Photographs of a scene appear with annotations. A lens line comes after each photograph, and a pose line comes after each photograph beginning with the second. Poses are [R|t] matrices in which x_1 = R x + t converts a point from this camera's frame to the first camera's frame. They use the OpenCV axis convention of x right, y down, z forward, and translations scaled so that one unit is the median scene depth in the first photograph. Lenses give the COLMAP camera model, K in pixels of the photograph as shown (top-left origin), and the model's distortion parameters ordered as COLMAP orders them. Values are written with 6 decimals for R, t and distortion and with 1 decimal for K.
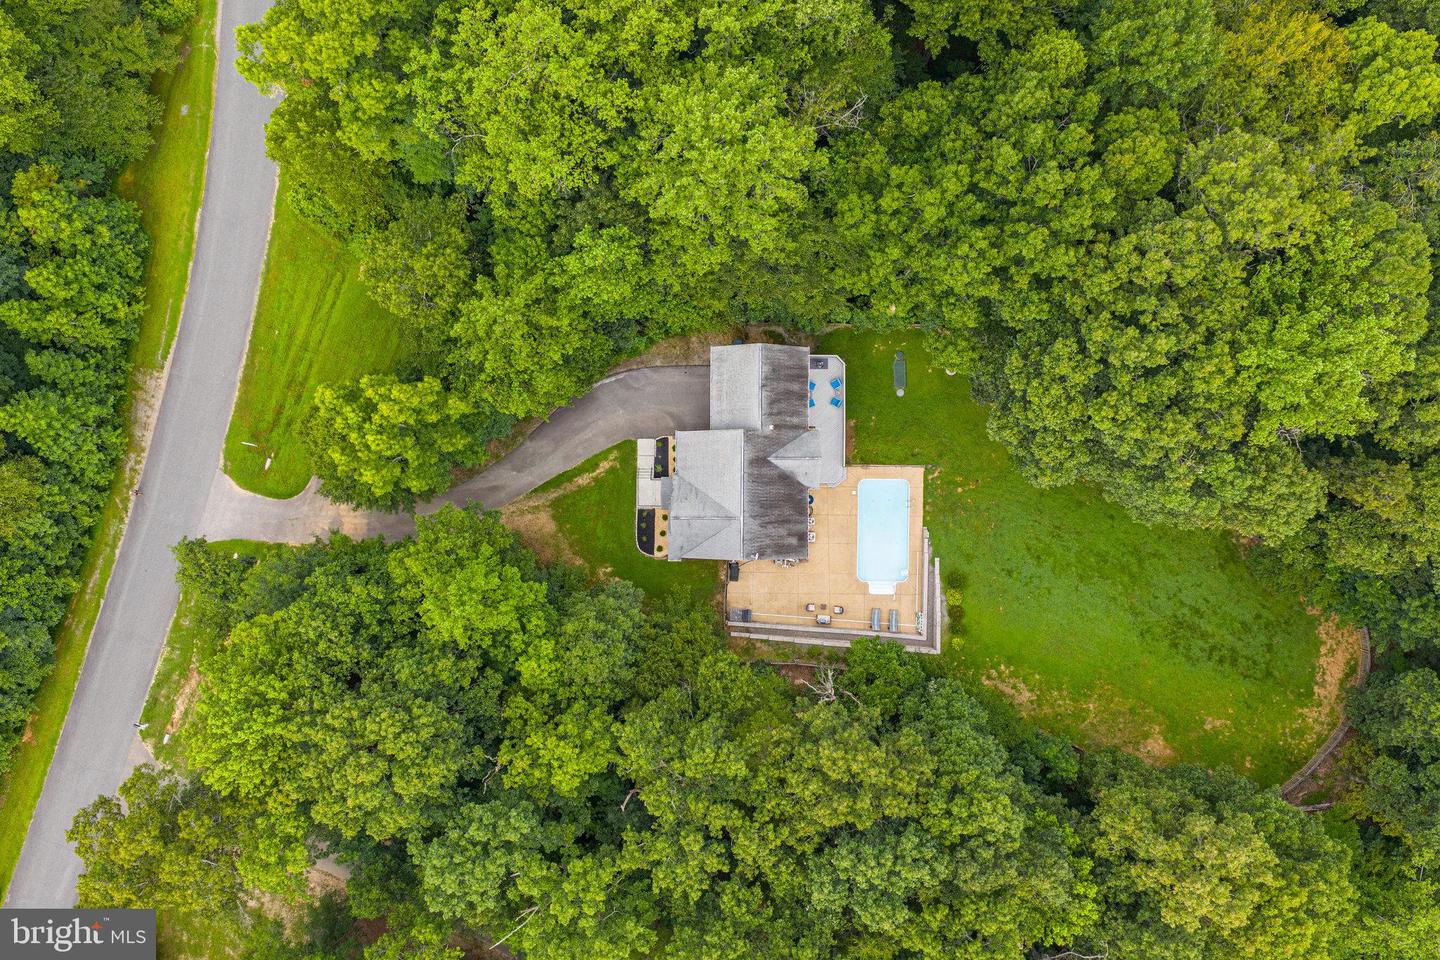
lens RADIAL K [[1190.5, 0, 718.2], [0, 1190.5, 475.5], [0, 0, 1]] dist [0.015169, -0.026700]
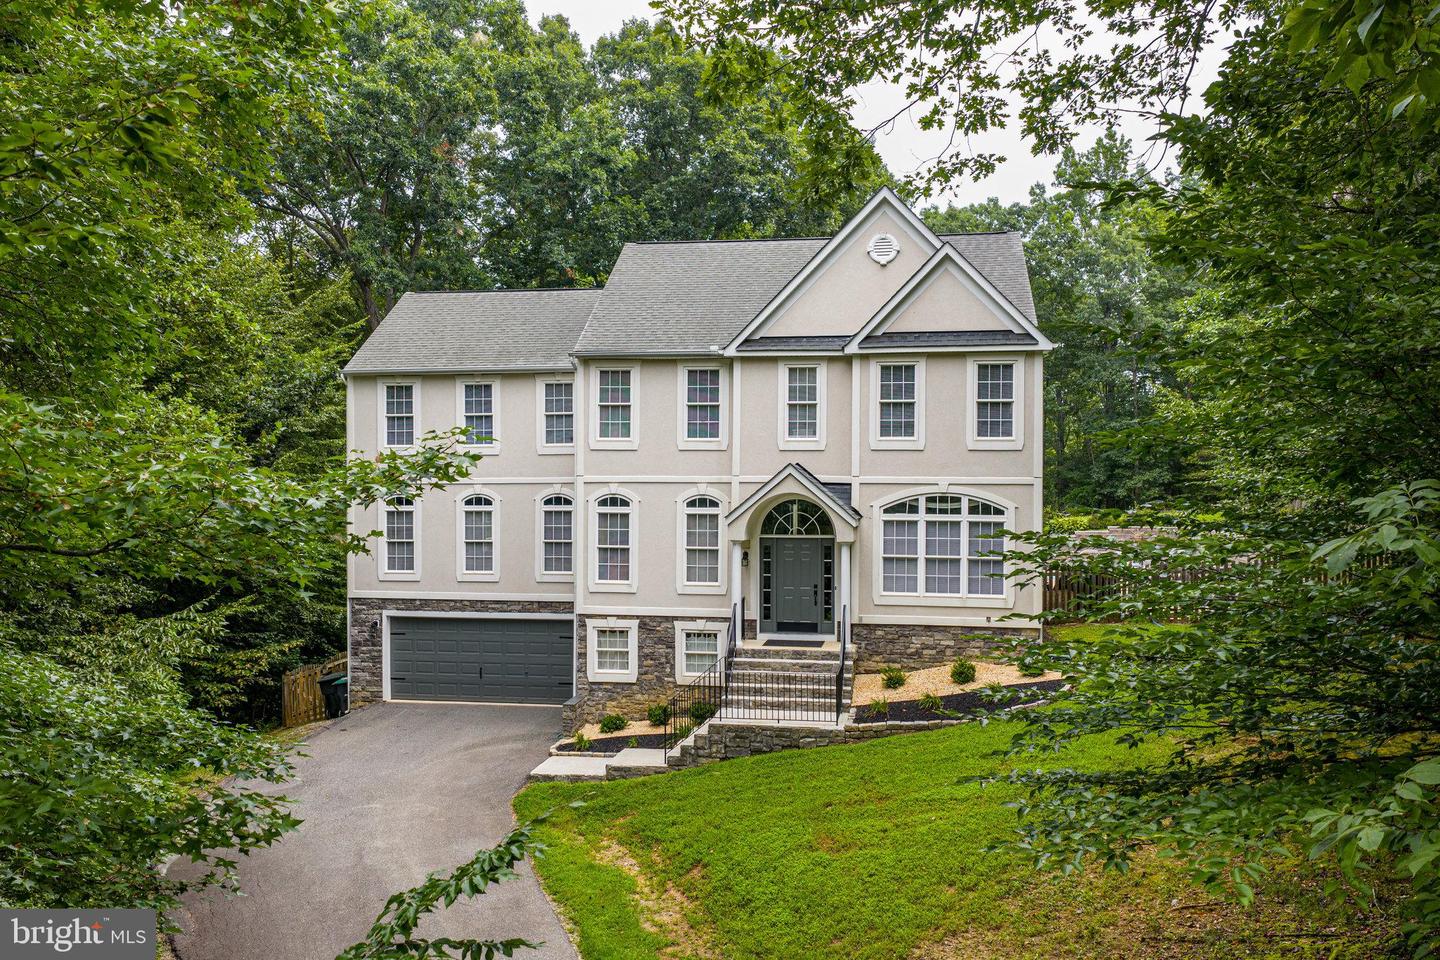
lens RADIAL K [[1190.5, 0, 714.5], [0, 1190.5, 481.5], [0, 0, 1]] dist [0.015169, -0.026700]
pose [[0.157162, 0.011486, 0.987506, -0.285999], [0.987521, 0.008445, -0.157263, 0.037585], [-0.010146, 0.999898, -0.010015, 0.978252]]
